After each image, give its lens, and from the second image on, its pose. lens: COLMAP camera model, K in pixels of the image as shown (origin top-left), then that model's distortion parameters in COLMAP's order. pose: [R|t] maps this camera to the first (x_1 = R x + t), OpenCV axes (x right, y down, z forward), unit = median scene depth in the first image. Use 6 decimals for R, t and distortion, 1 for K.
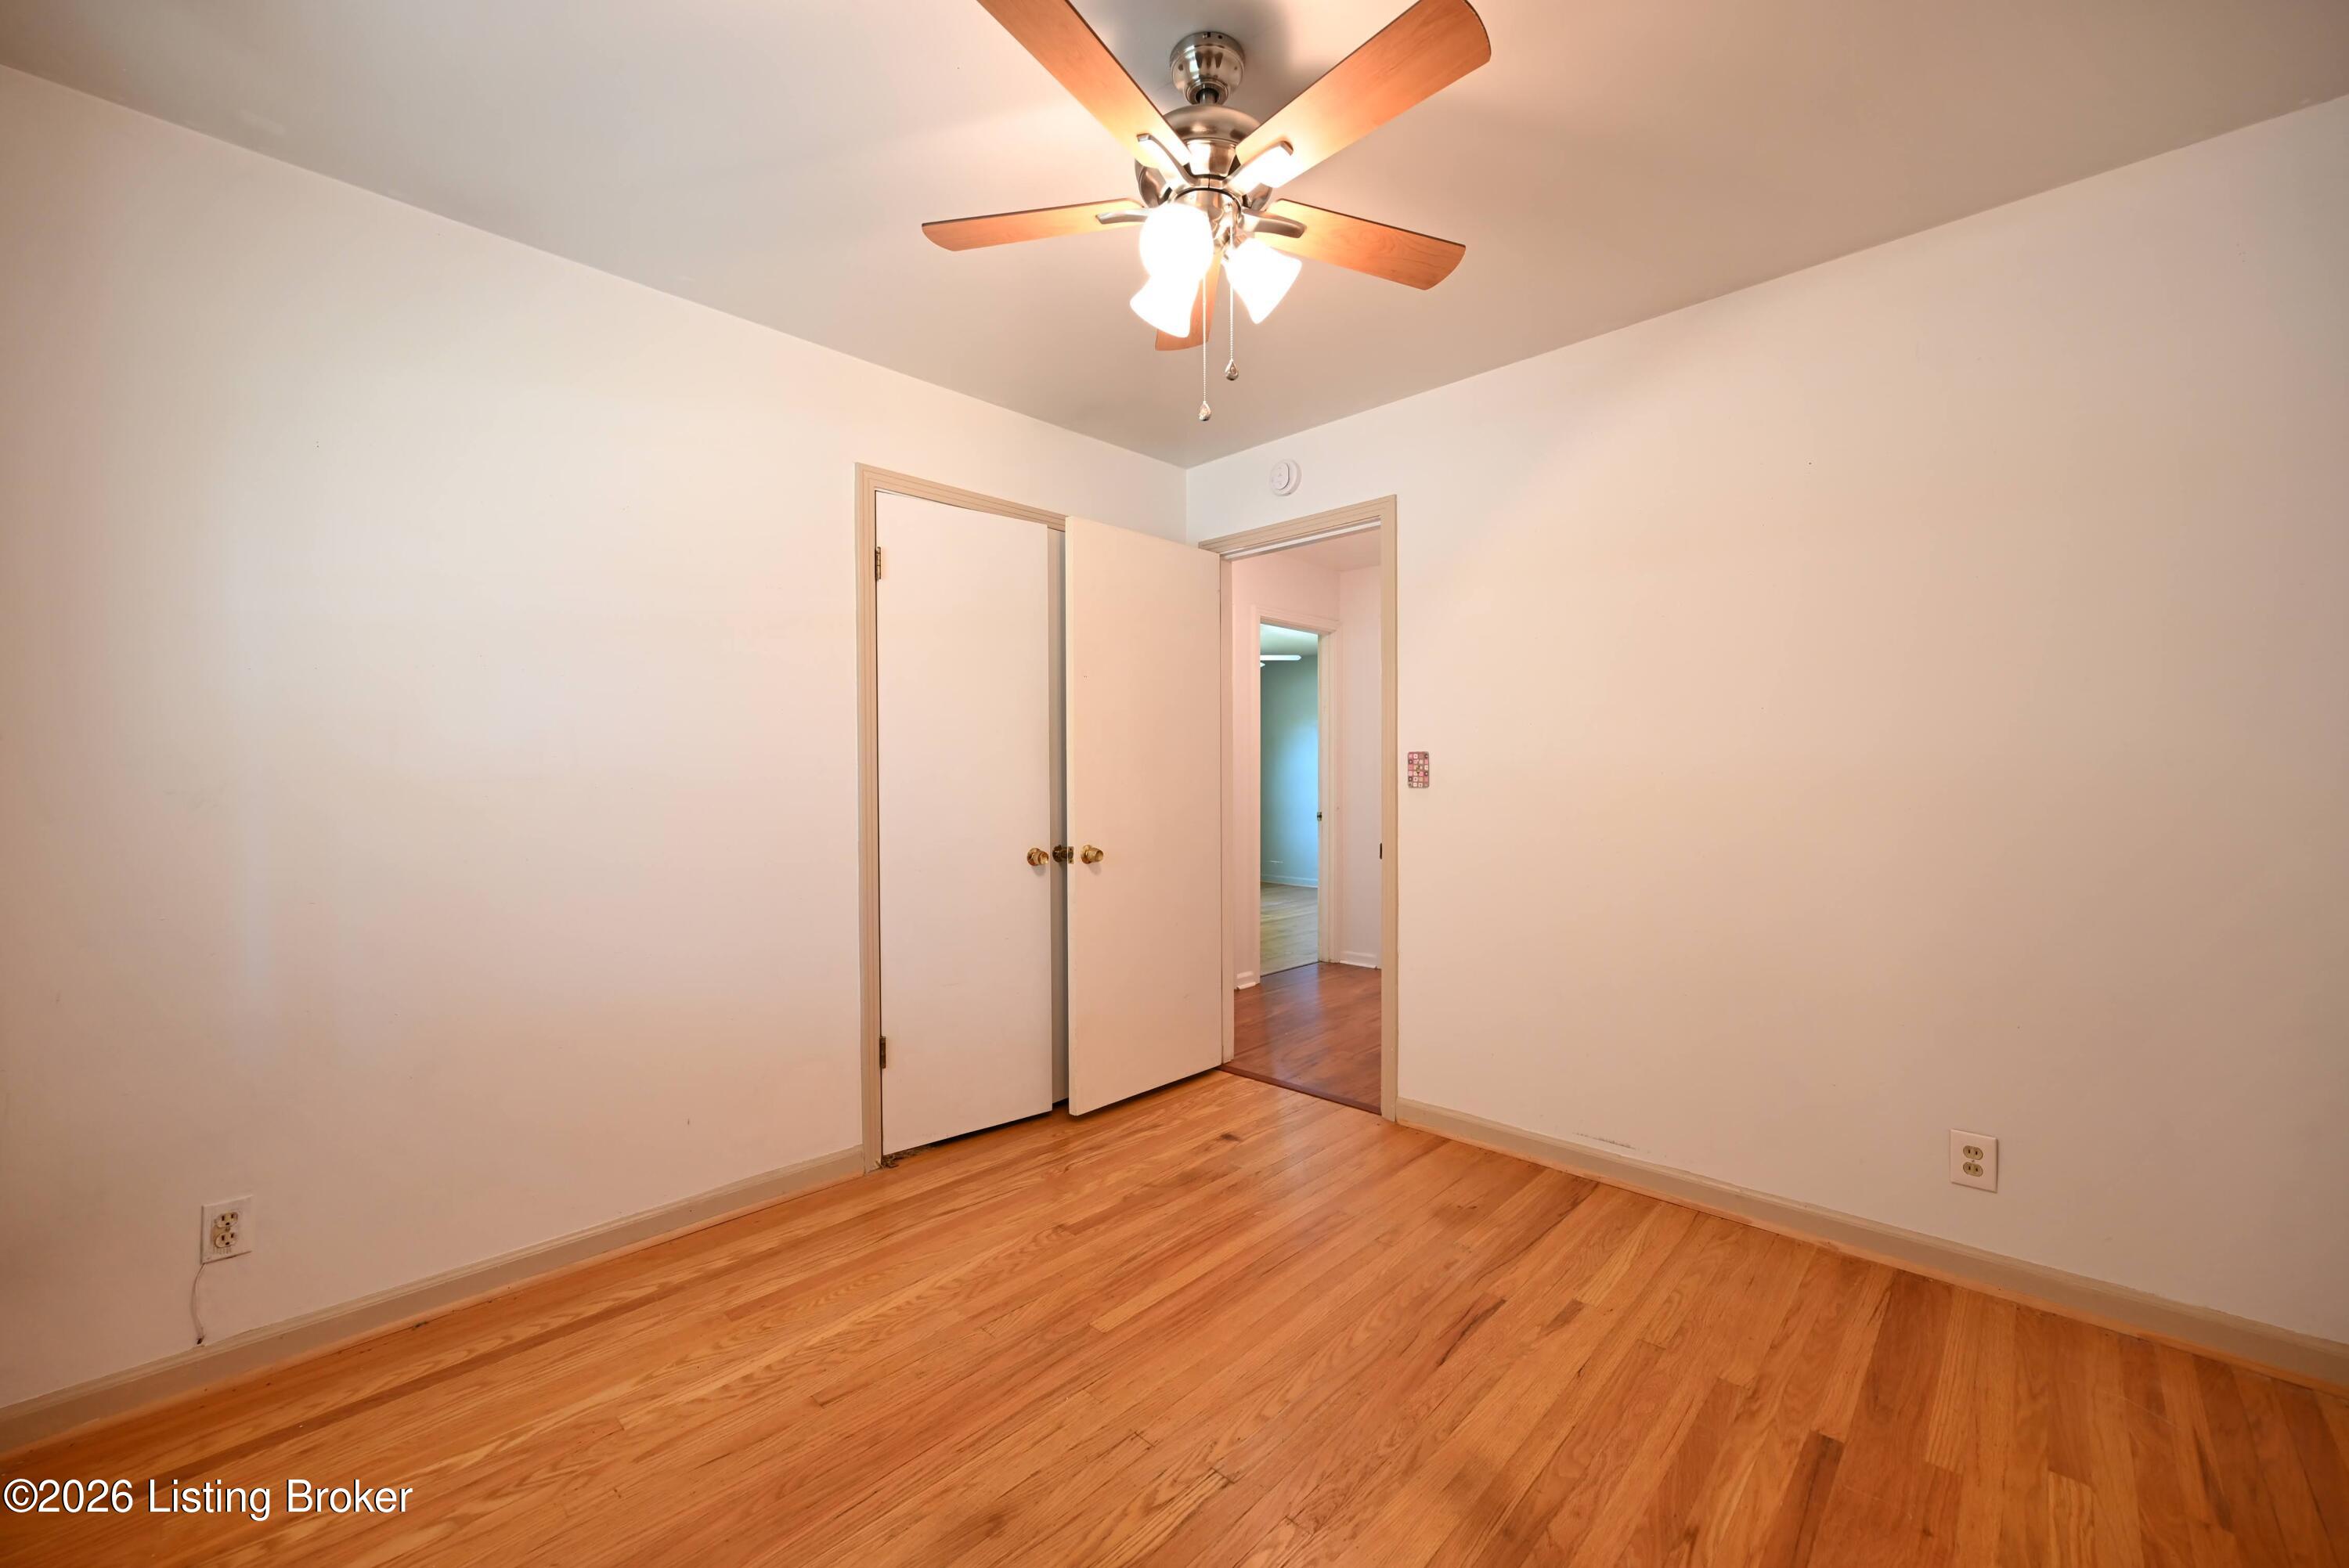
lens RADIAL K [[915.8, 0, 1179.0], [0, 915.8, 779.9], [0, 0, 1]] dist [-0.000650, 0.000227]
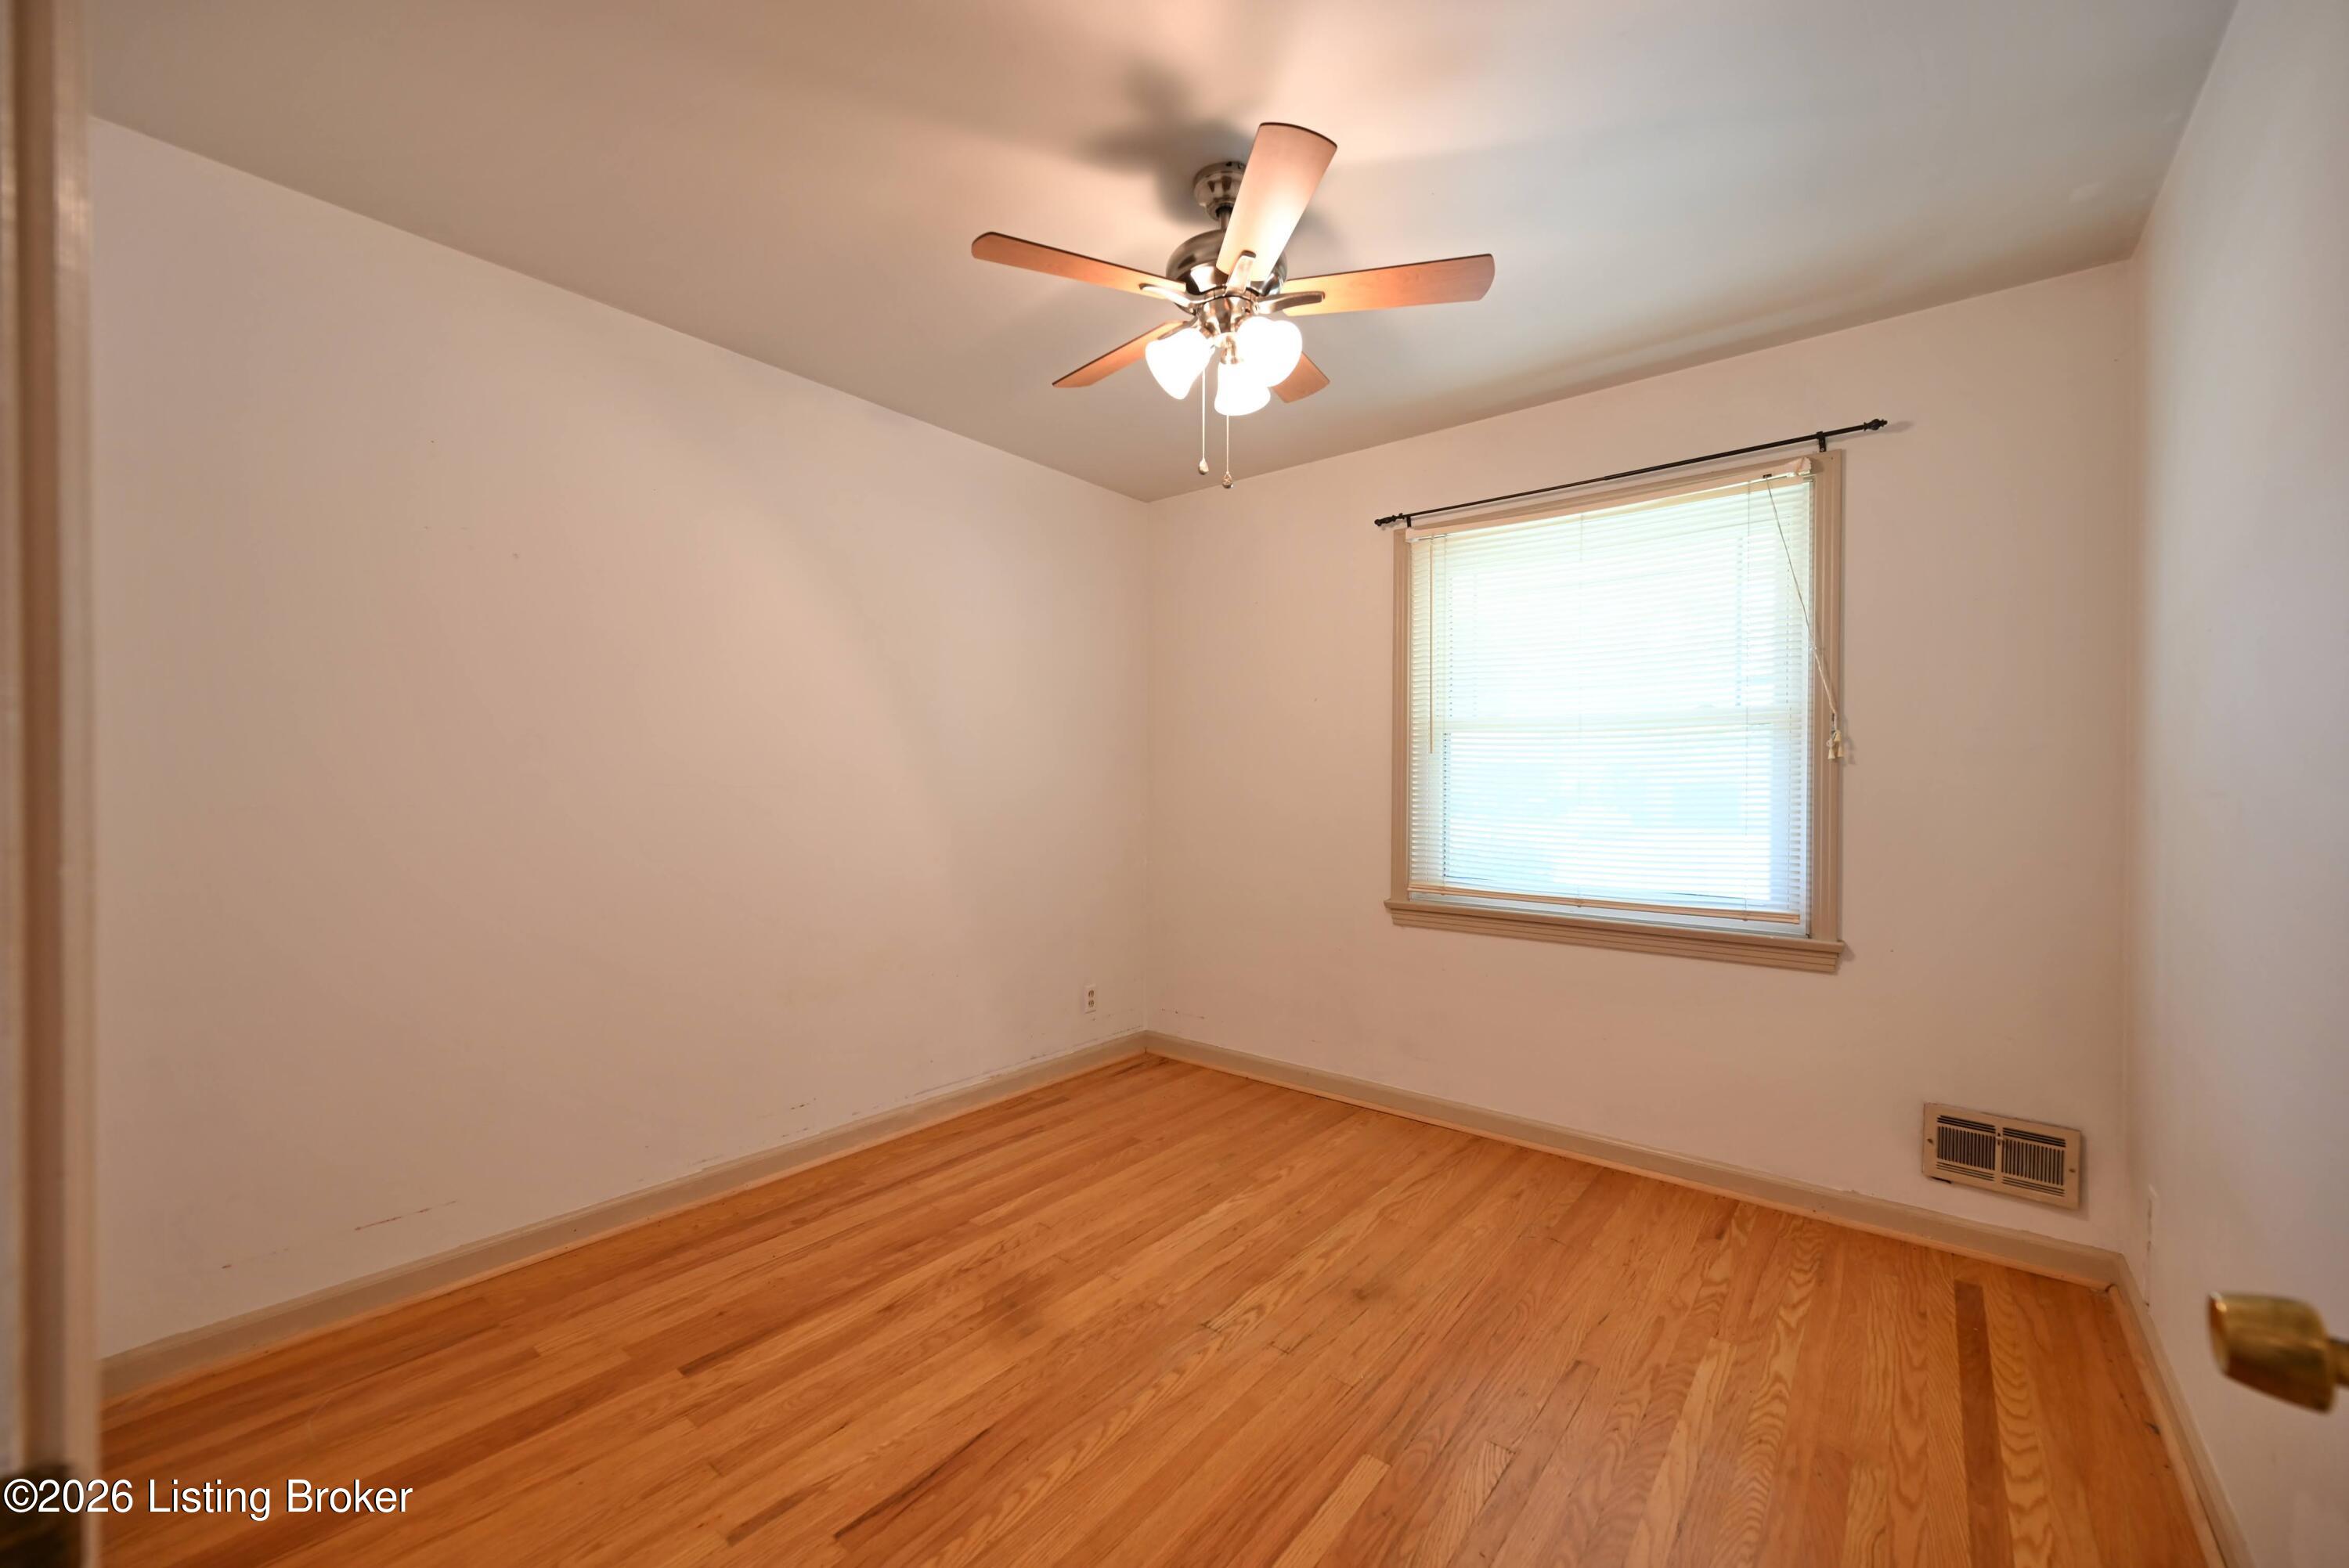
lens RADIAL K [[915.8, 0, 1167.4], [0, 915.8, 782.8], [0, 0, 1]] dist [-0.000650, 0.000227]
pose [[-0.997489, 0.000585, -0.070815, 0.177938], [-0.000131, 0.999949, 0.010099, -0.022477], [0.070817, 0.010083, -0.997438, 2.036401]]
